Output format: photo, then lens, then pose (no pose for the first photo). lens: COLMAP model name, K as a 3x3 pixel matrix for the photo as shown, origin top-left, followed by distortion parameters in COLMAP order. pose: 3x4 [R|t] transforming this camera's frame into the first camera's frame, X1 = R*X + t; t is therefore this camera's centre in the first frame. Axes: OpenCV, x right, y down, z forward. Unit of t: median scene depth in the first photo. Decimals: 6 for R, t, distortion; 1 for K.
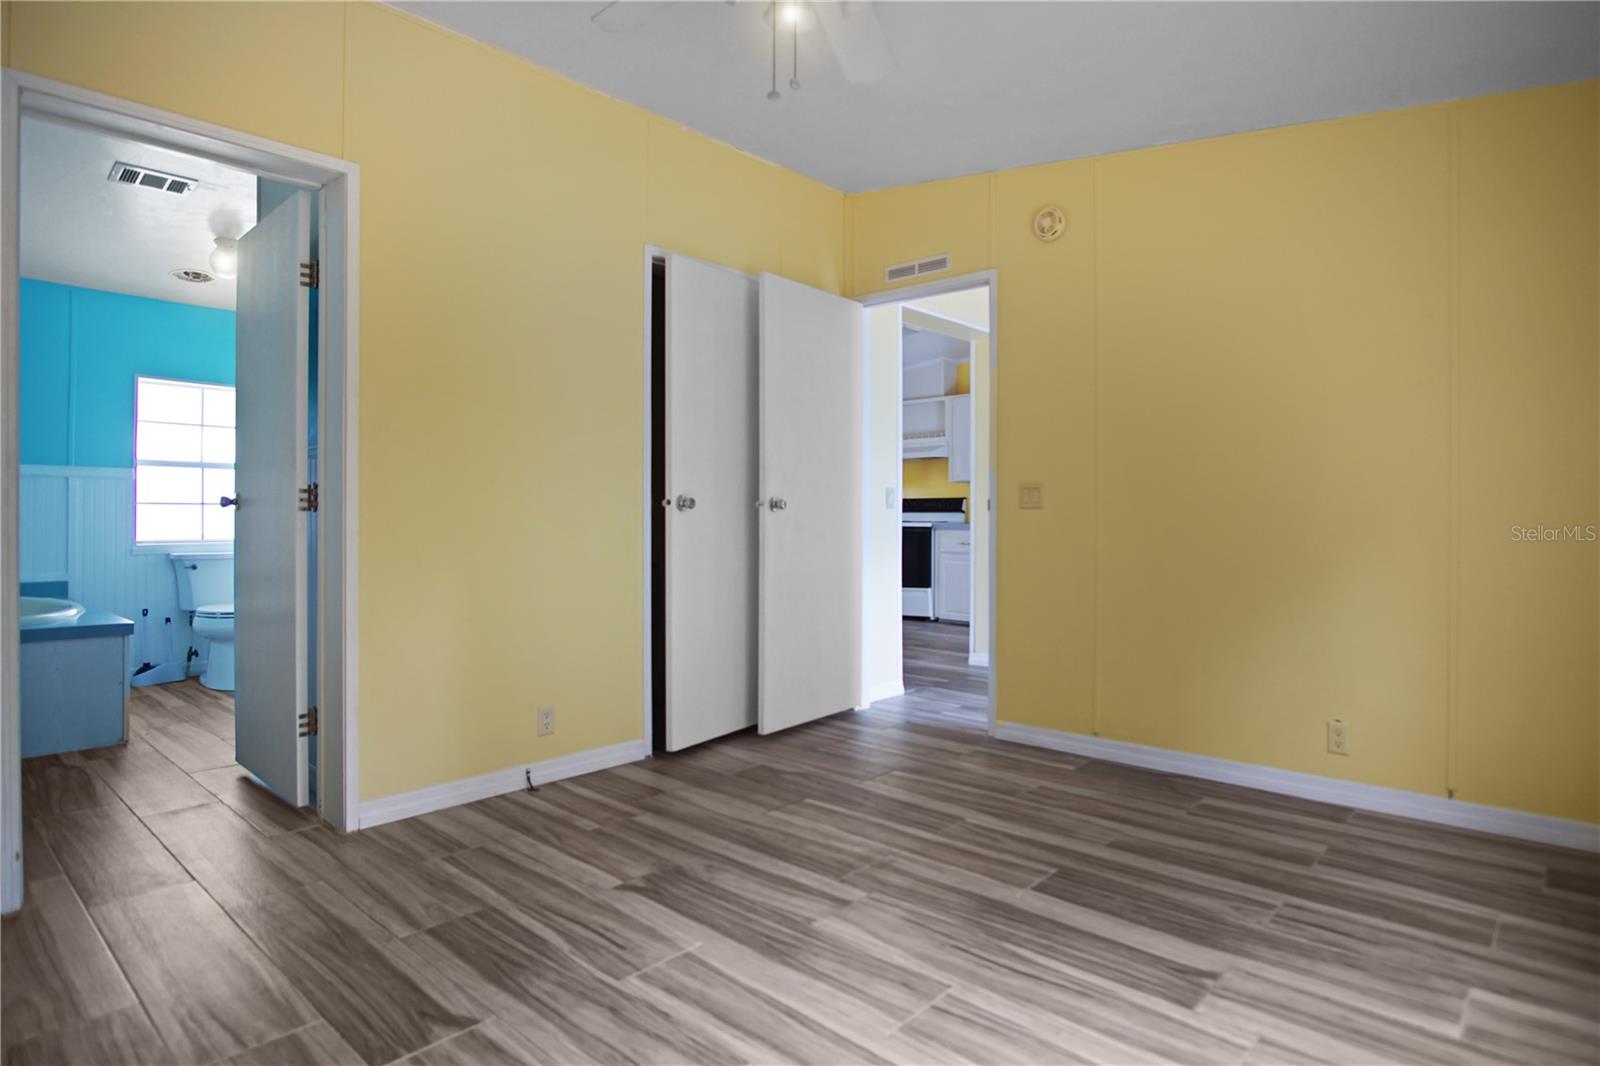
lens RADIAL K [[874.7, 0, 799.7], [0, 874.7, 494.3], [0, 0, 1]] dist [-0.014255, -0.000161]
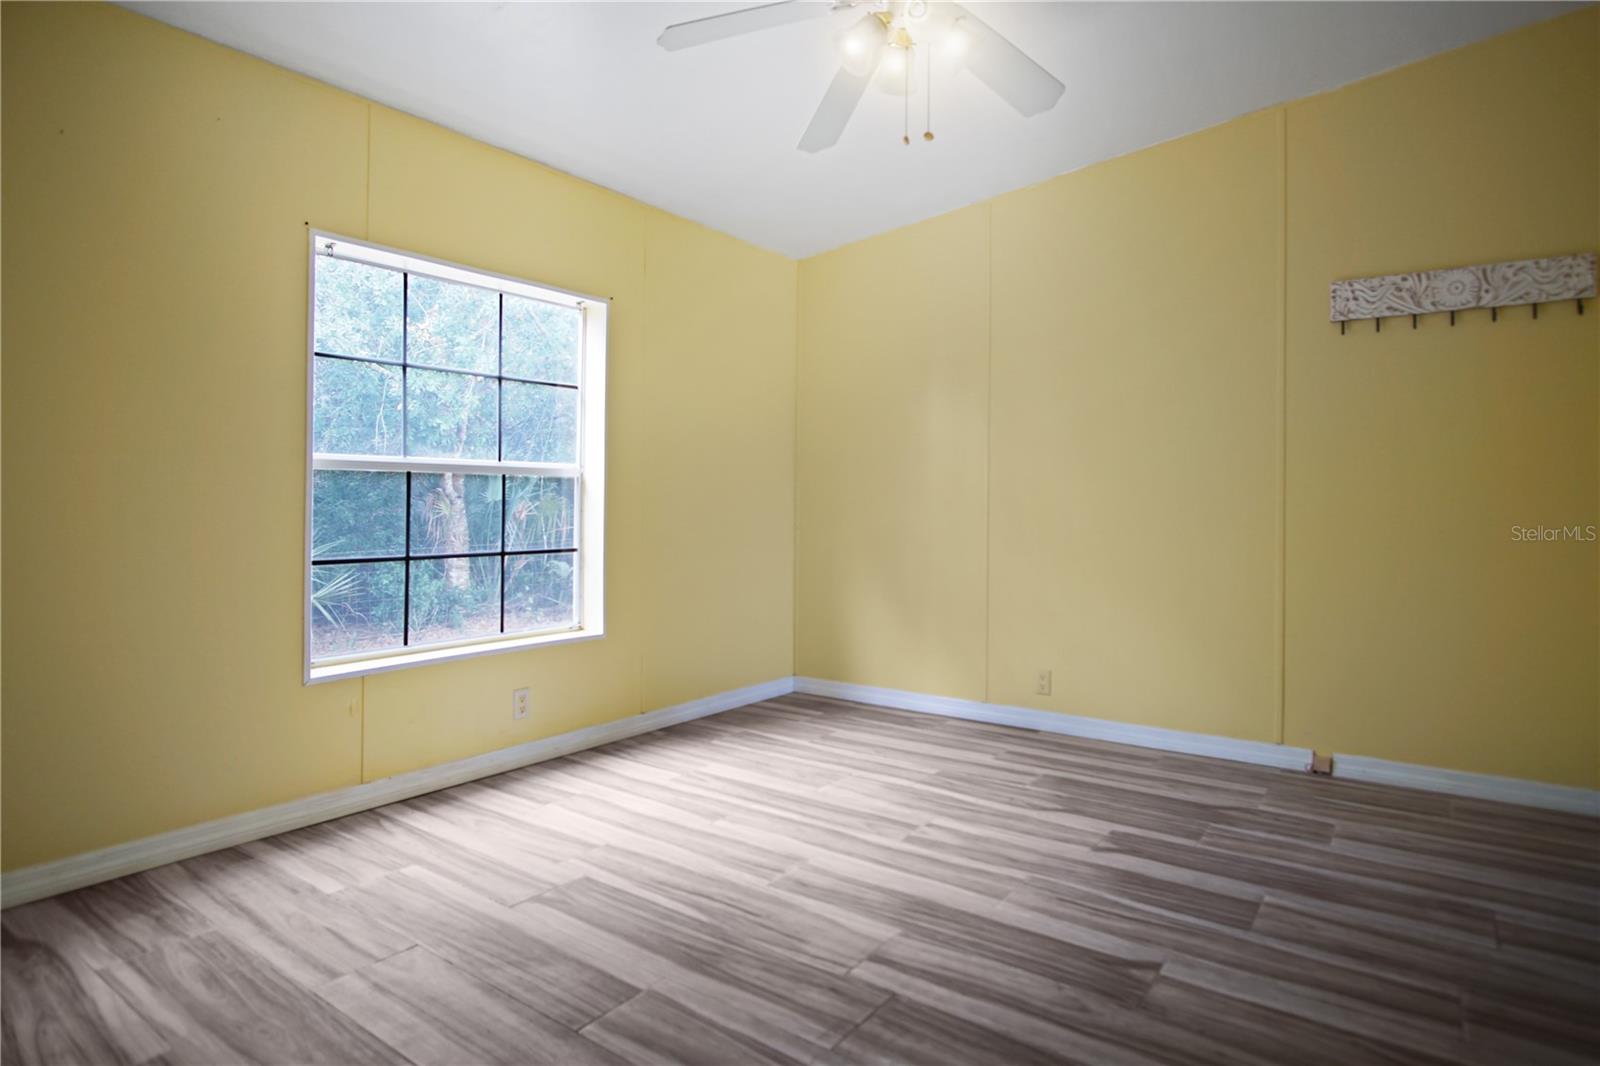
lens RADIAL K [[874.7, 0, 799.7], [0, 874.7, 494.3], [0, 0, 1]] dist [-0.014255, -0.000161]
pose [[-0.993200, -0.014738, -0.115488, 0.225384], [-0.012152, 0.999660, -0.023064, 0.035532], [0.115789, -0.021503, -0.993041, 1.810910]]
